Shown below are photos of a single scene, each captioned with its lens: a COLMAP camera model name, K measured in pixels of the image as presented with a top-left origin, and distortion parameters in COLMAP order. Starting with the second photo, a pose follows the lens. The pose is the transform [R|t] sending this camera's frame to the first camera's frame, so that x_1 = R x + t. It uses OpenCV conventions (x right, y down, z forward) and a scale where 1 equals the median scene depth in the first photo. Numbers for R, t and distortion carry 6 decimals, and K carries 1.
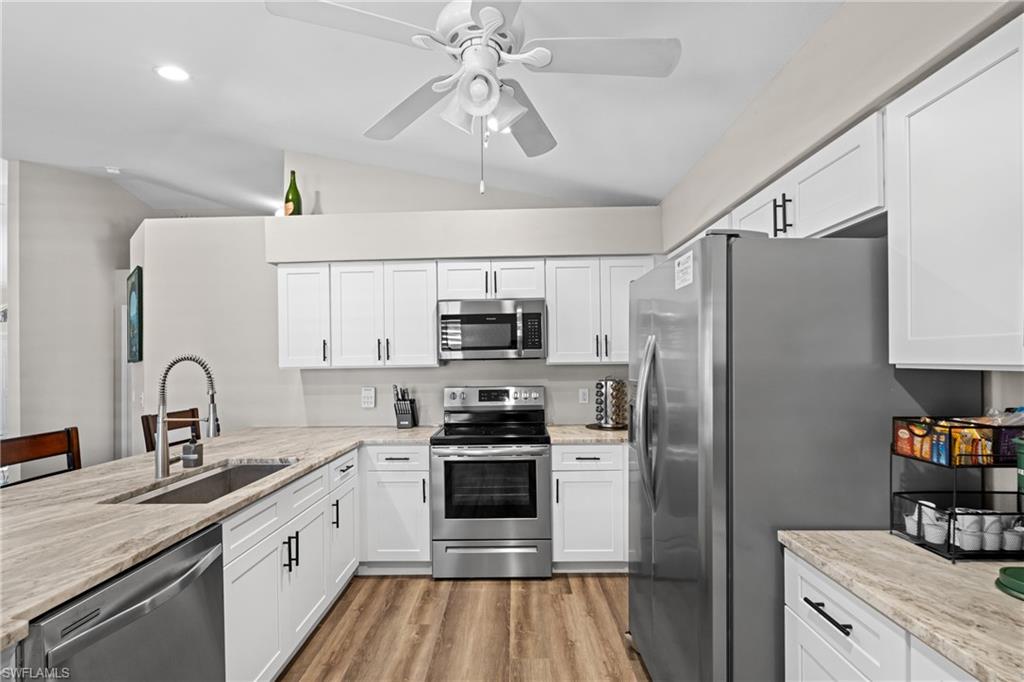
lens RADIAL K [[464.9, 0, 511.0], [0, 464.9, 355.5], [0, 0, 1]] dist [-0.001812, 0.000231]
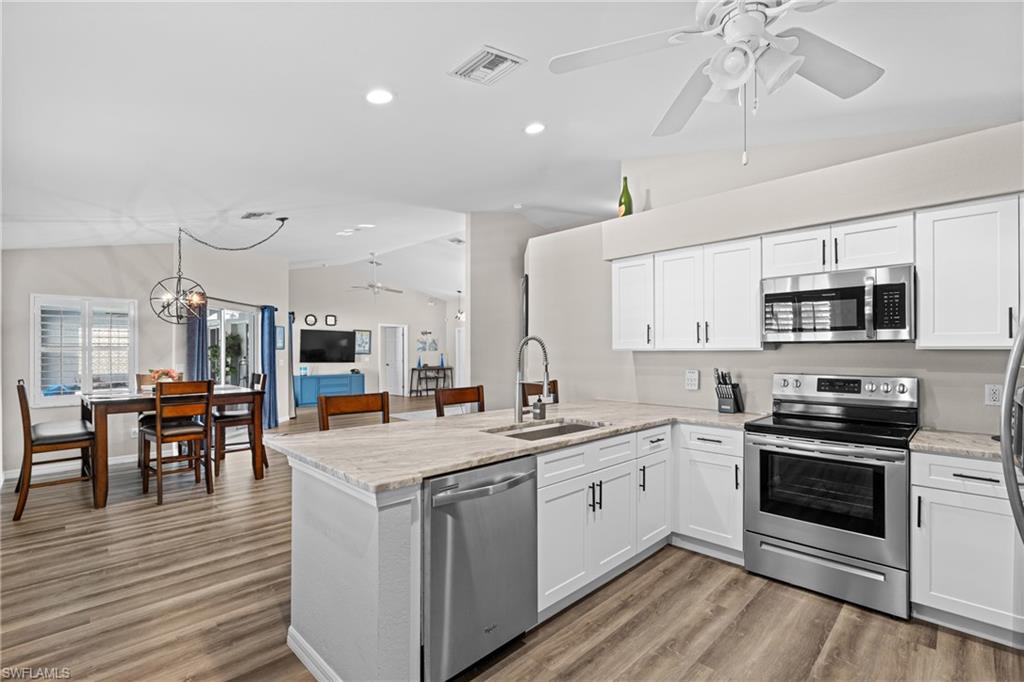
lens RADIAL K [[464.2, 0, 510.2], [0, 464.2, 347.4], [0, 0, 1]] dist [-0.000518, 0.000499]
pose [[0.723349, 0.009024, -0.690424, 0.137217], [-0.004902, 0.999957, 0.007934, 0.015878], [0.690465, -0.002355, 0.723362, -0.024430]]
